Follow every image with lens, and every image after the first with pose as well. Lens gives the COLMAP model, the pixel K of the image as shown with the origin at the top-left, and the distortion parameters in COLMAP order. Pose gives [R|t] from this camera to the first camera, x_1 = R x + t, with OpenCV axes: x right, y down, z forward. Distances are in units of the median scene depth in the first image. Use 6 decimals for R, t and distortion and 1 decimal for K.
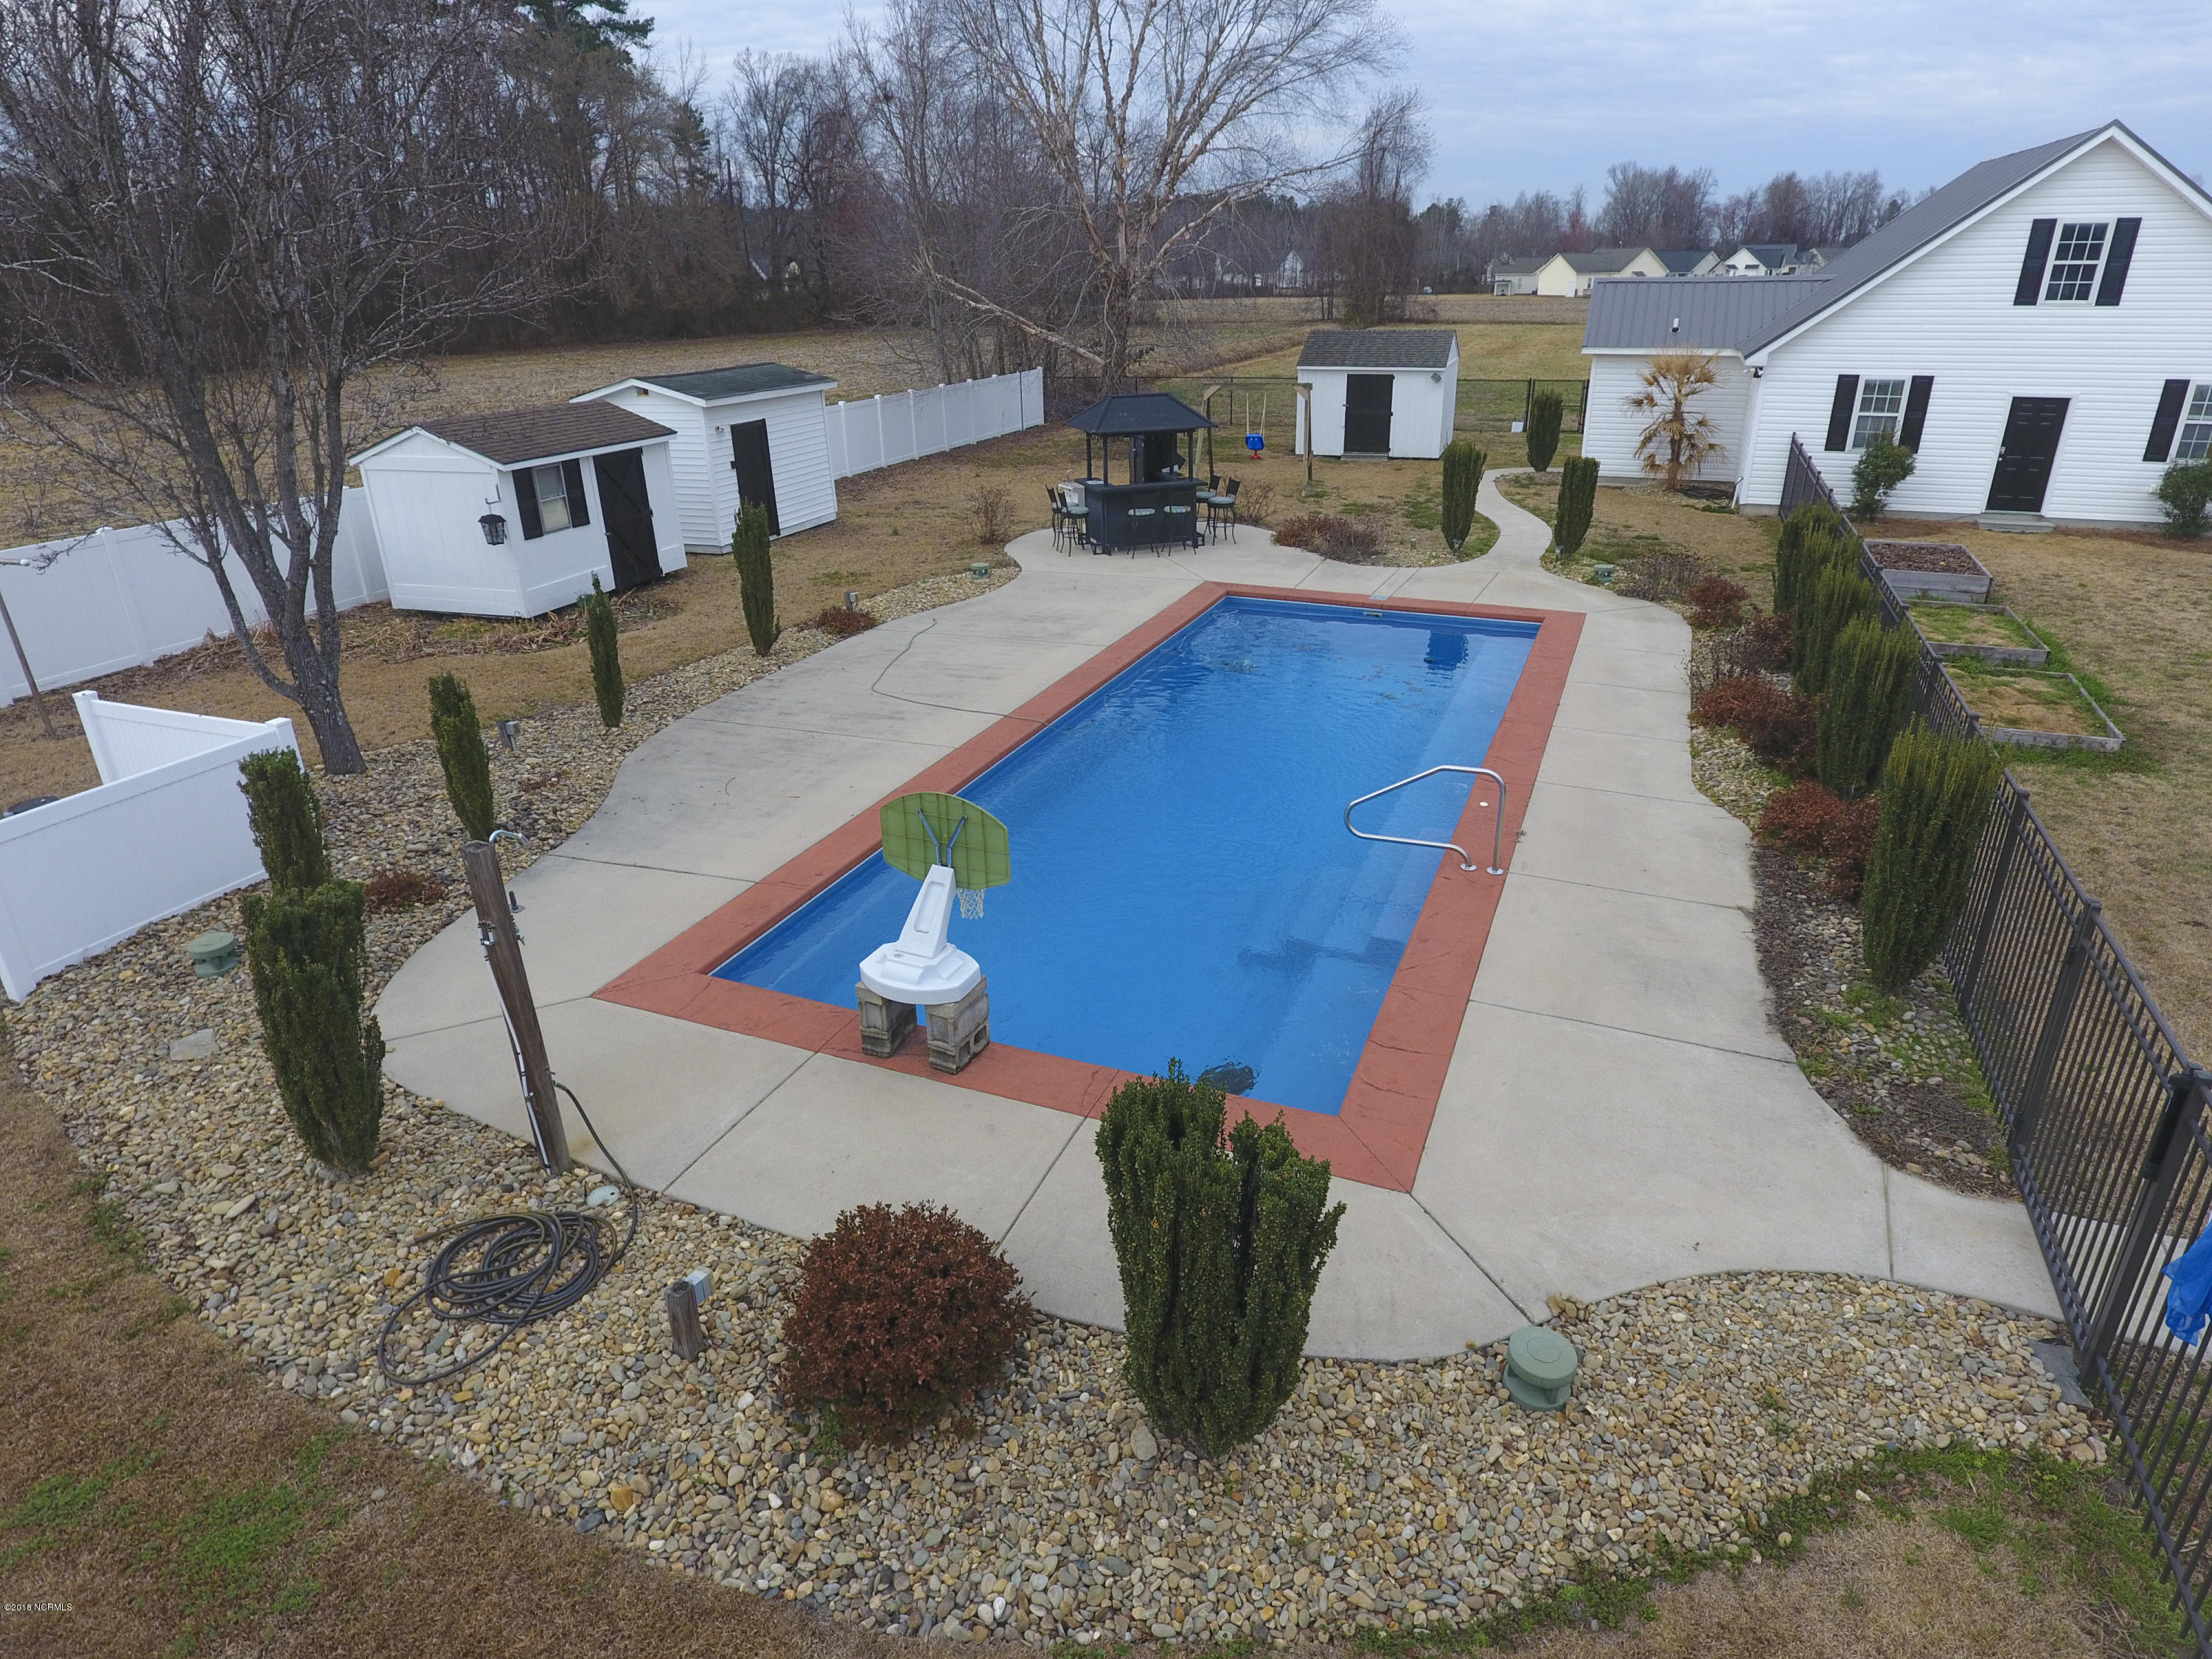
lens RADIAL K [[1292.6, 0, 1113.3], [0, 1292.6, 812.8], [0, 0, 1]] dist [-0.005026, -0.001132]
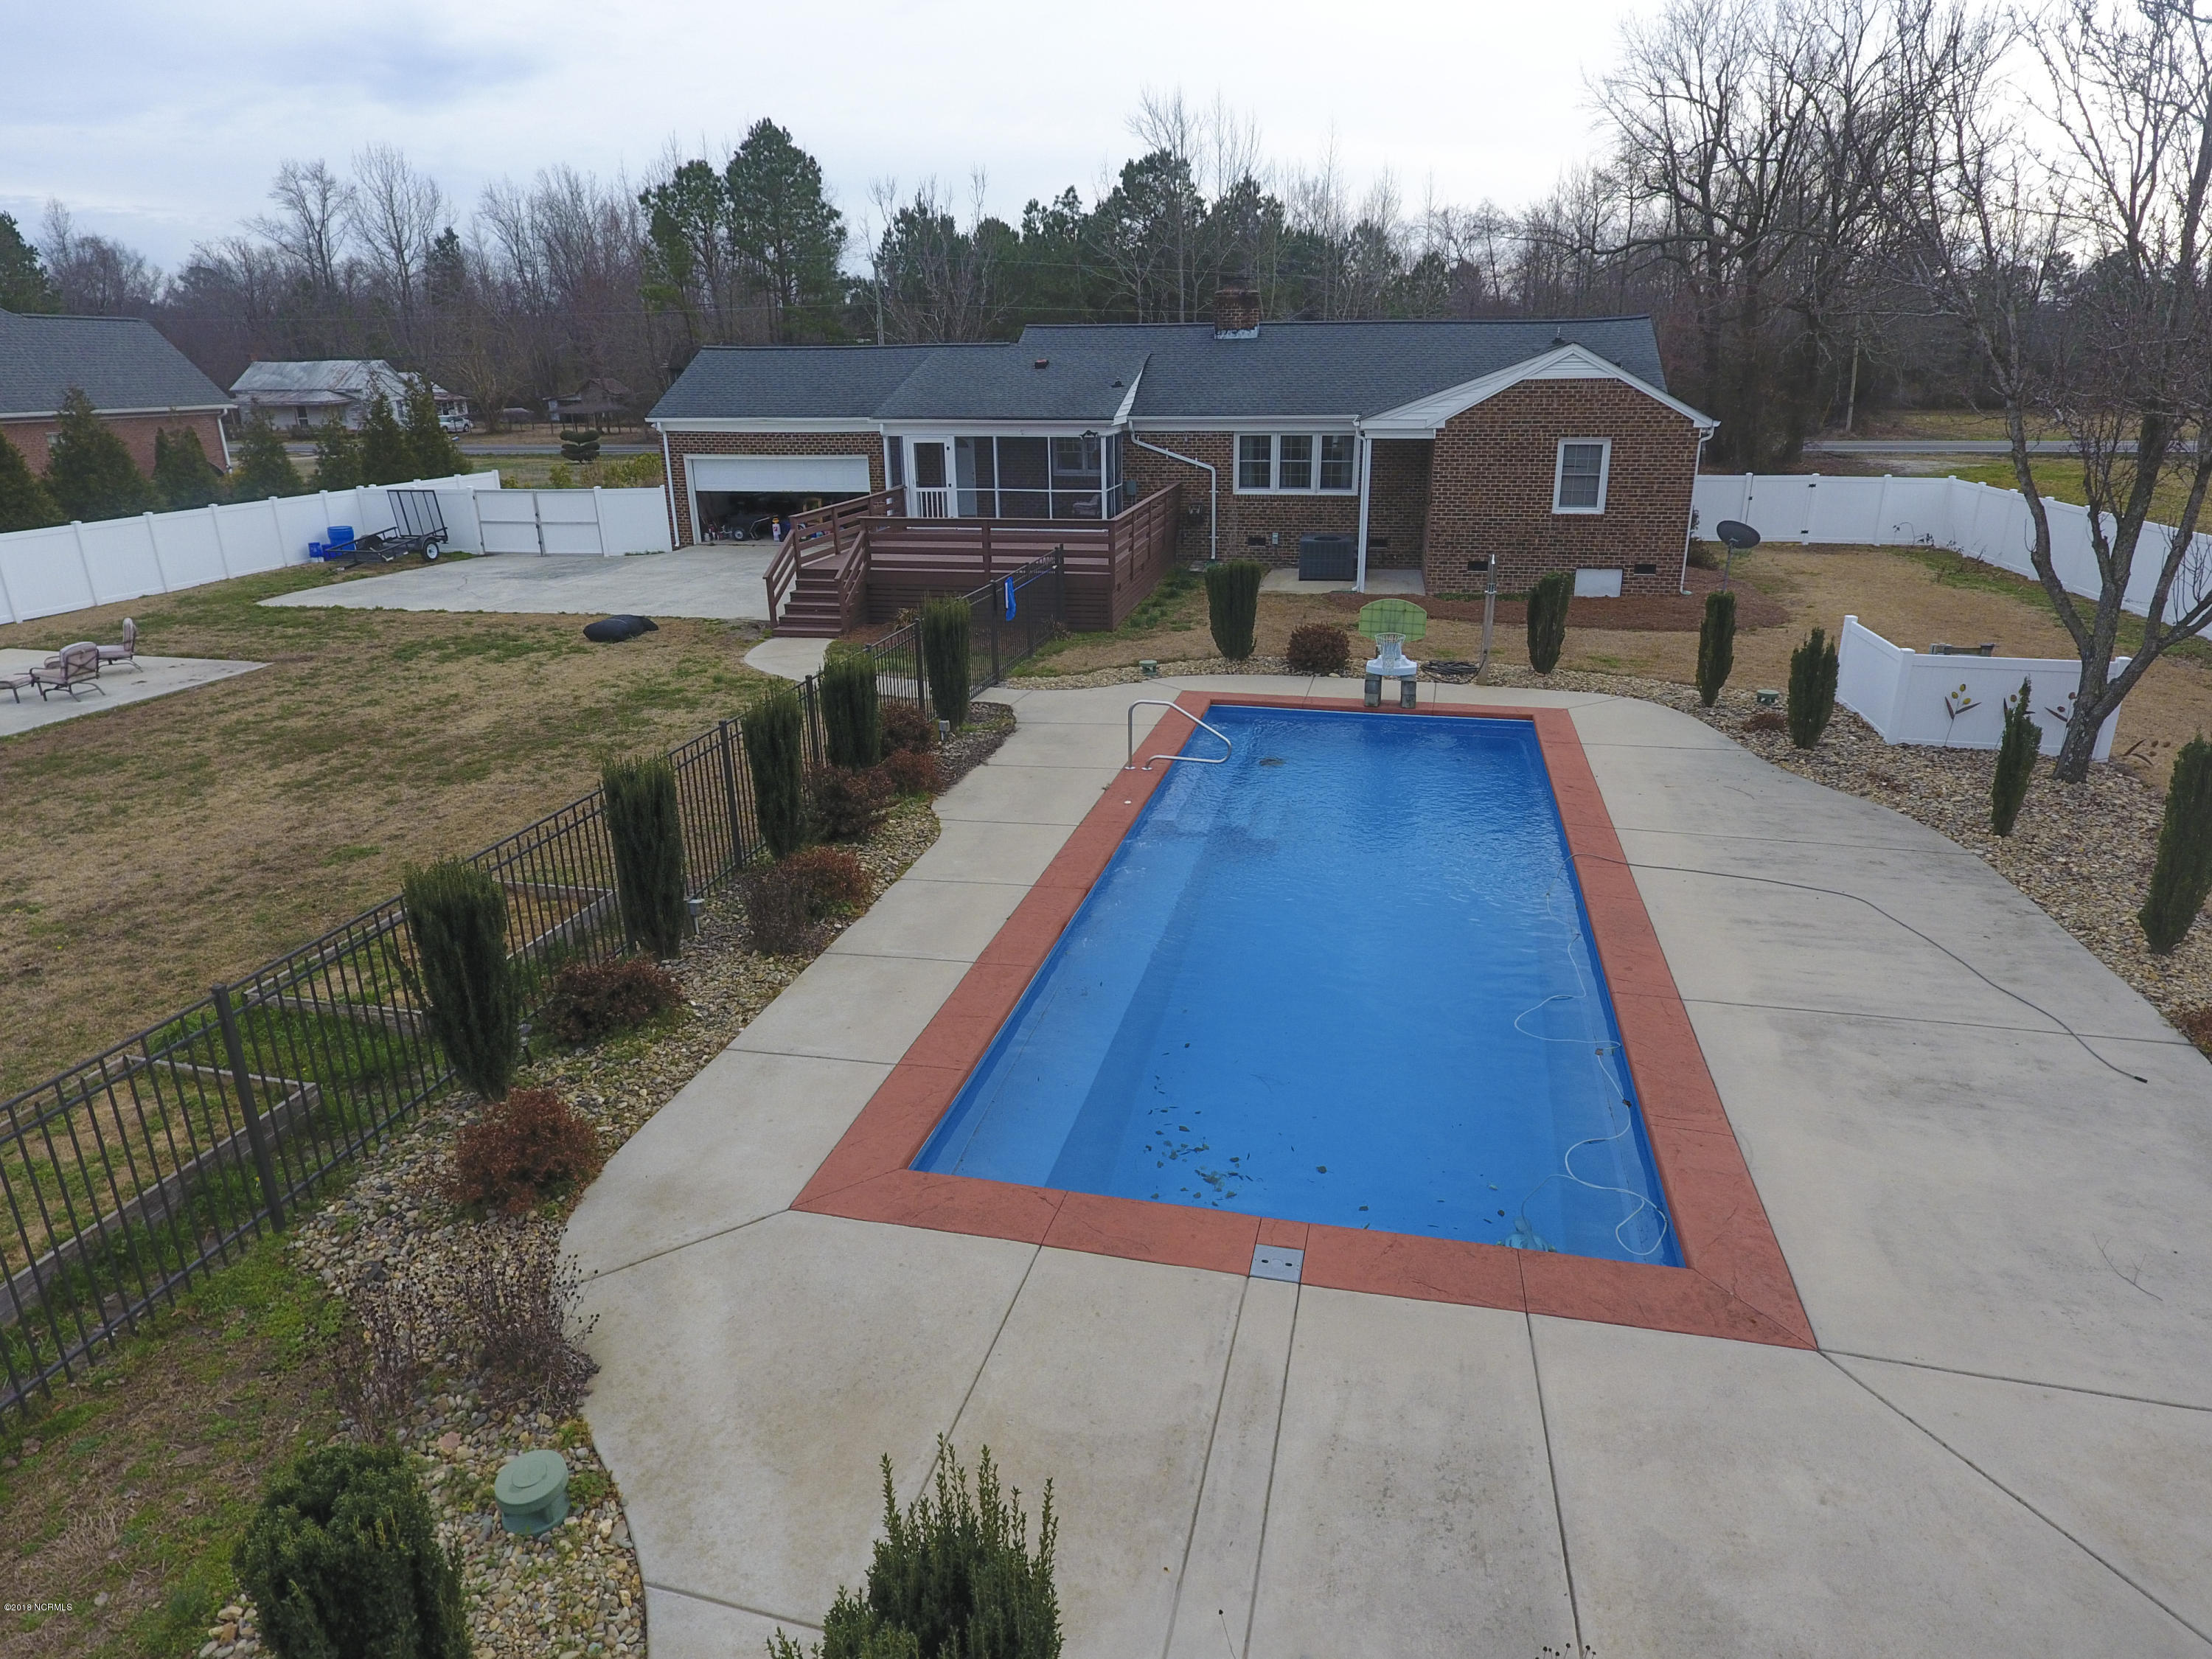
lens RADIAL K [[1292.6, 0, 1119.0], [0, 1292.6, 810.8], [0, 0, 1]] dist [-0.005026, -0.001132]
pose [[-0.985779, 0.075771, -0.149996, 0.255052], [-0.044279, 0.743921, 0.666799, -0.440510], [0.162109, 0.663958, -0.729987, 1.011719]]
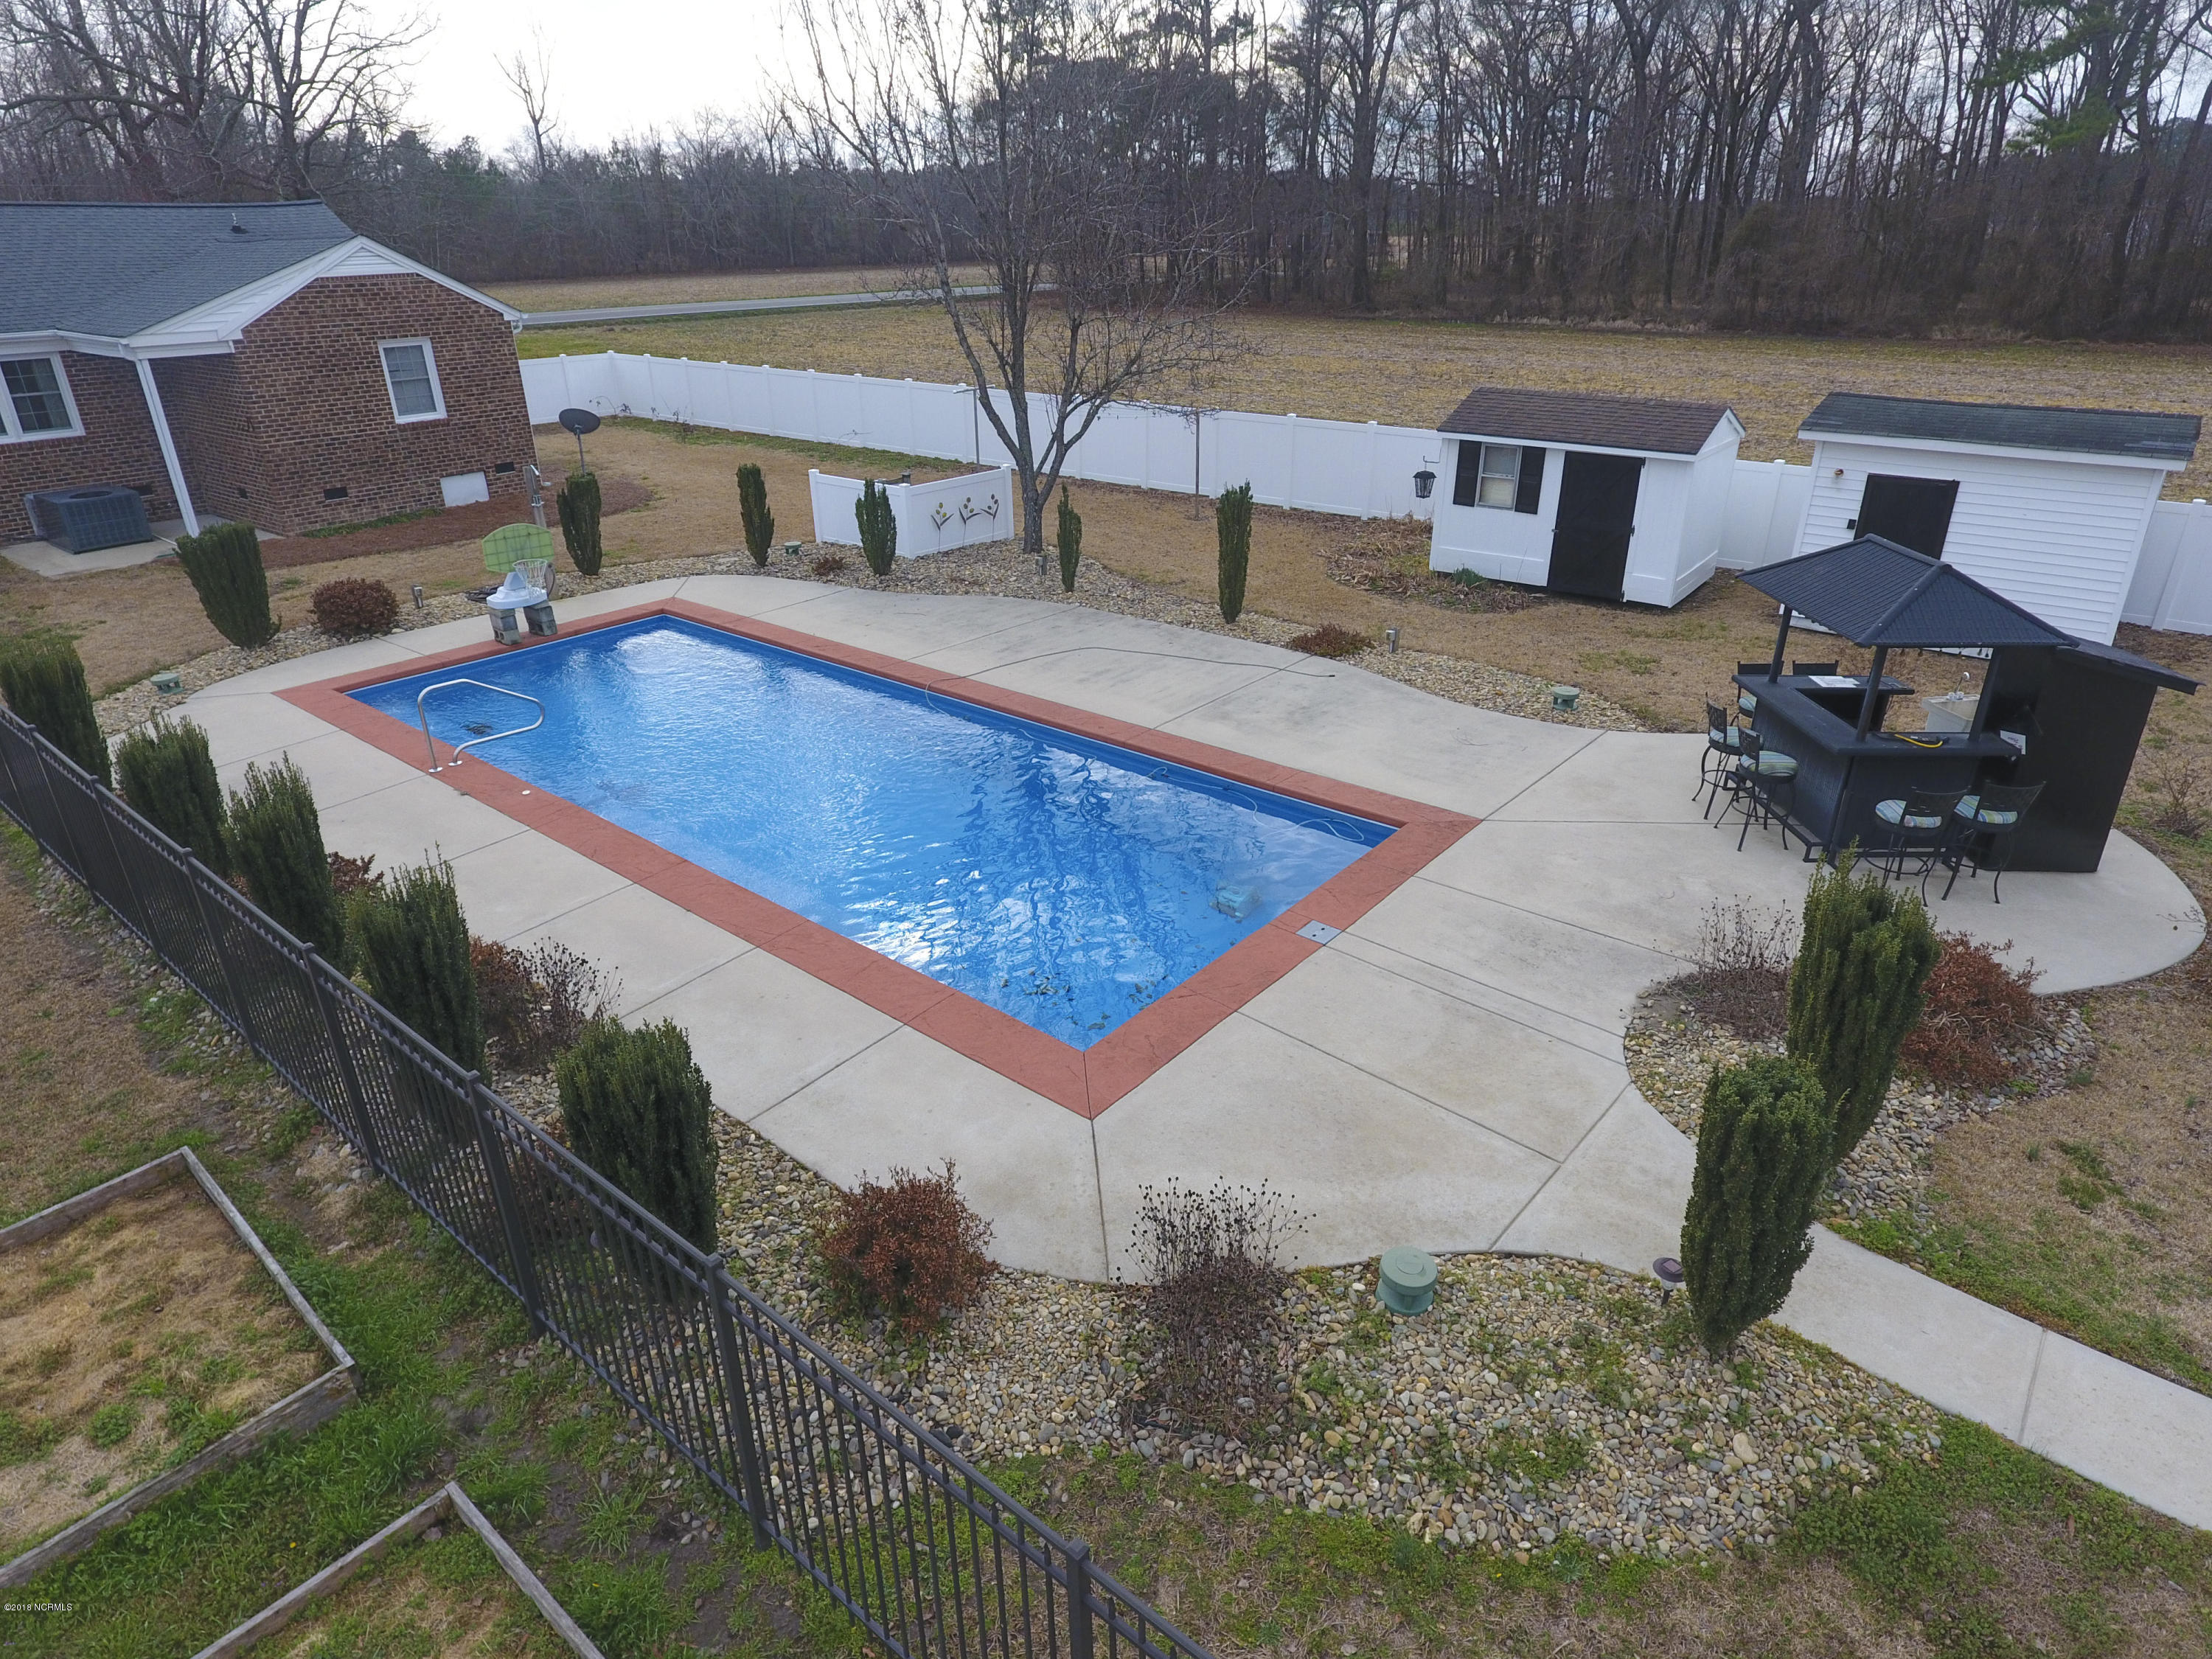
lens RADIAL K [[1292.6, 0, 1117.8], [0, 1292.6, 809.2], [0, 0, 1]] dist [-0.005026, -0.001132]
pose [[-0.290579, 0.410019, -0.864551, 0.576076], [-0.362427, 0.789053, 0.496026, -0.379372], [0.885557, 0.457471, -0.080681, 0.811513]]
